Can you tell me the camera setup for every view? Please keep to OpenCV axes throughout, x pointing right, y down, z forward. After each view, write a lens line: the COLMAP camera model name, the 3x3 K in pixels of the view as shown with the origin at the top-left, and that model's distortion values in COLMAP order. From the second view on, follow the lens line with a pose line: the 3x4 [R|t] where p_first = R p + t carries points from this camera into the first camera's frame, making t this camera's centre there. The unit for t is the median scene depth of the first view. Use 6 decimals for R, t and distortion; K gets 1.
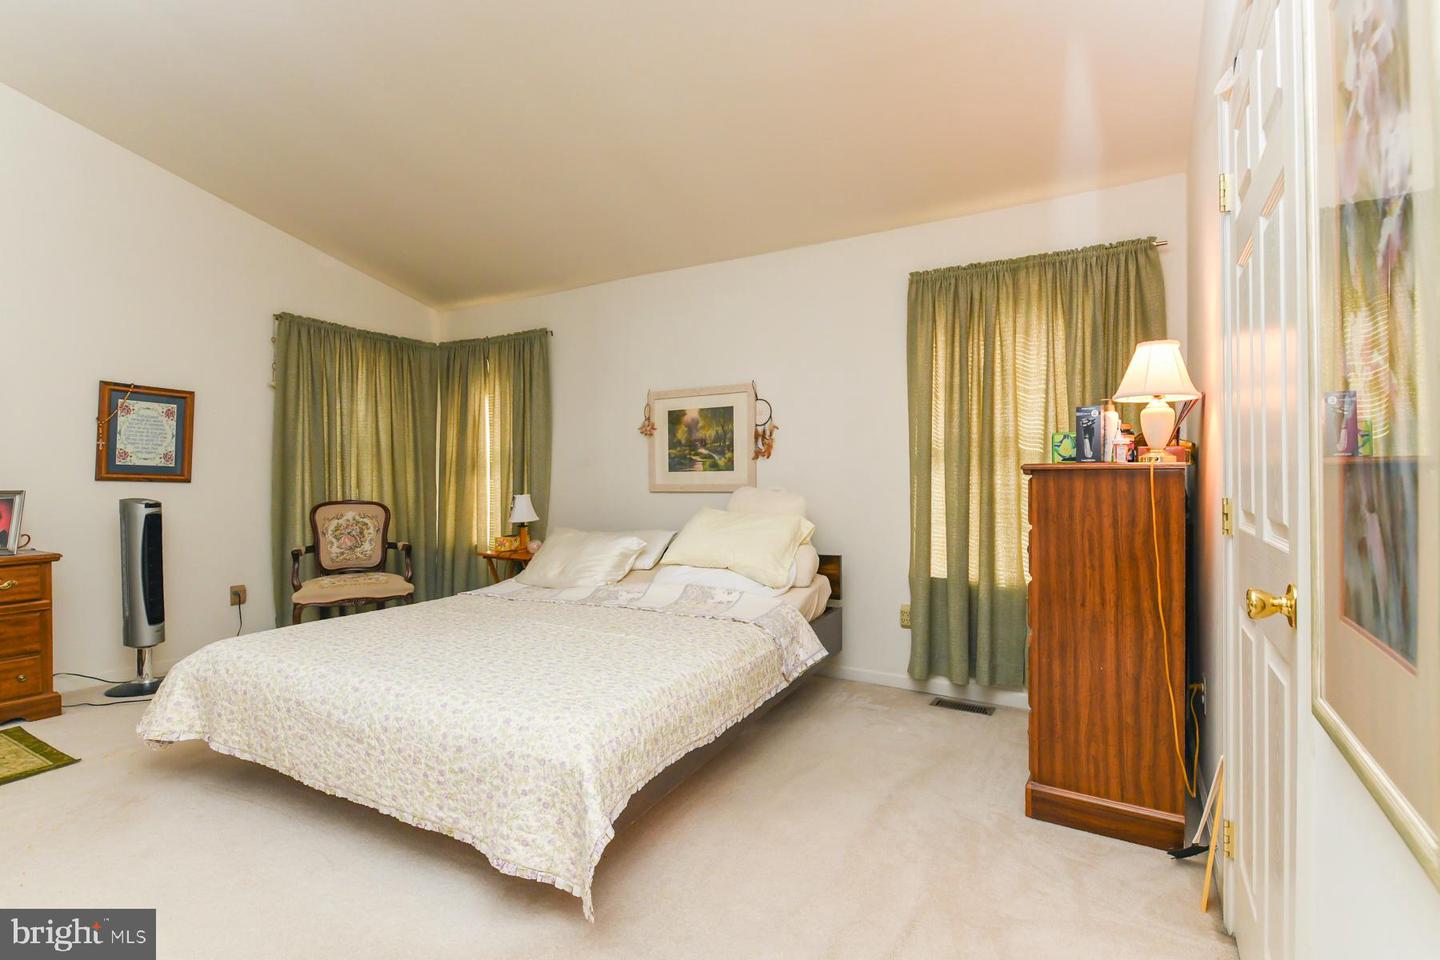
lens RADIAL K [[684.9, 0, 720.0], [0, 684.9, 480.0], [0, 0, 1]] dist [0.011517, -0.011108]
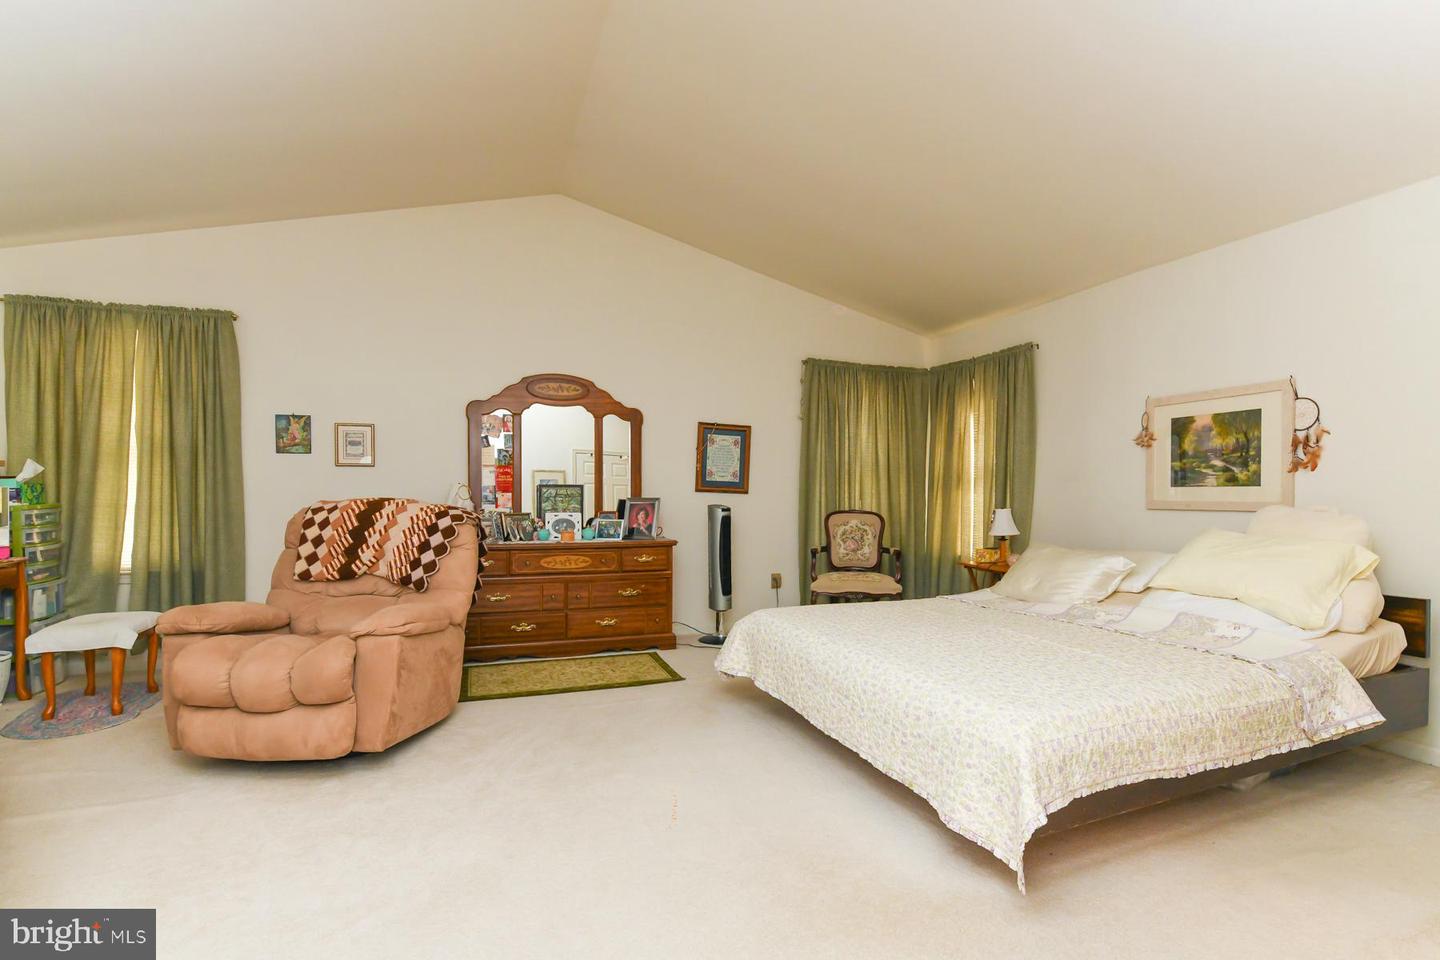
lens RADIAL K [[705.9, 0, 720.4], [0, 705.9, 502.2], [0, 0, 1]] dist [0.001005, 0.000155]
pose [[0.763099, 0.017351, -0.646049, 0.080930], [-0.010116, 0.999838, 0.014905, 0.000085], [0.646202, -0.004838, 0.763151, -0.089376]]
